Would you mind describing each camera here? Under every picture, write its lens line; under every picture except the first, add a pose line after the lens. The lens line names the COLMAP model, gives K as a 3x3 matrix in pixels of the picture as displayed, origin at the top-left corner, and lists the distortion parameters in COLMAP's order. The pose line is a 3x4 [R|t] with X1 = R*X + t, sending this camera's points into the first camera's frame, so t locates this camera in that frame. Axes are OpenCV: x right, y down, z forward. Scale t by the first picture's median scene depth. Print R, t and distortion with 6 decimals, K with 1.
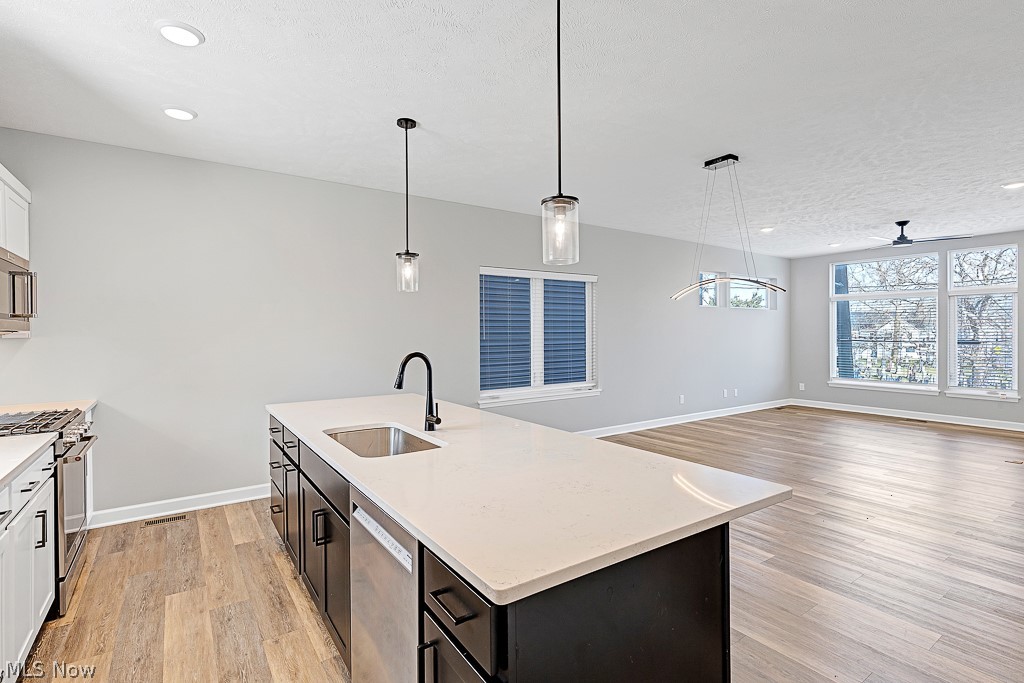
lens RADIAL K [[483.3, 0, 513.5], [0, 483.3, 337.2], [0, 0, 1]] dist [0.011682, -0.000720]
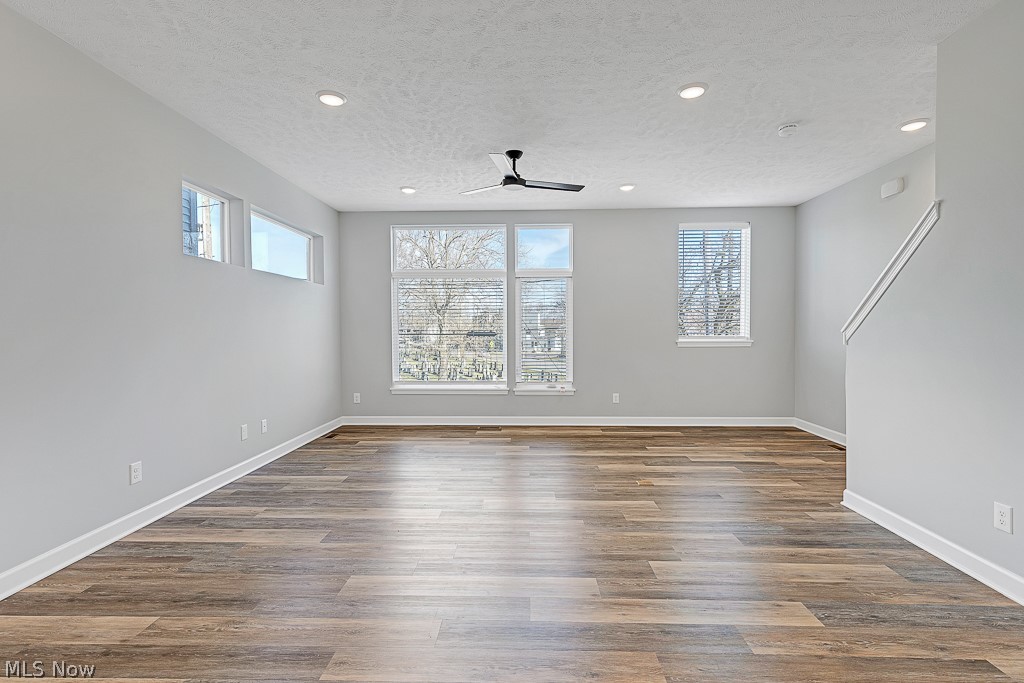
lens RADIAL K [[483.3, 0, 514.5], [0, 483.3, 340.1], [0, 0, 1]] dist [0.011682, -0.000720]
pose [[0.587754, -0.016521, 0.808871, 0.207664], [0.008287, 0.999862, 0.014400, 0.013700], [-0.808997, -0.001761, 0.587810, 0.506839]]
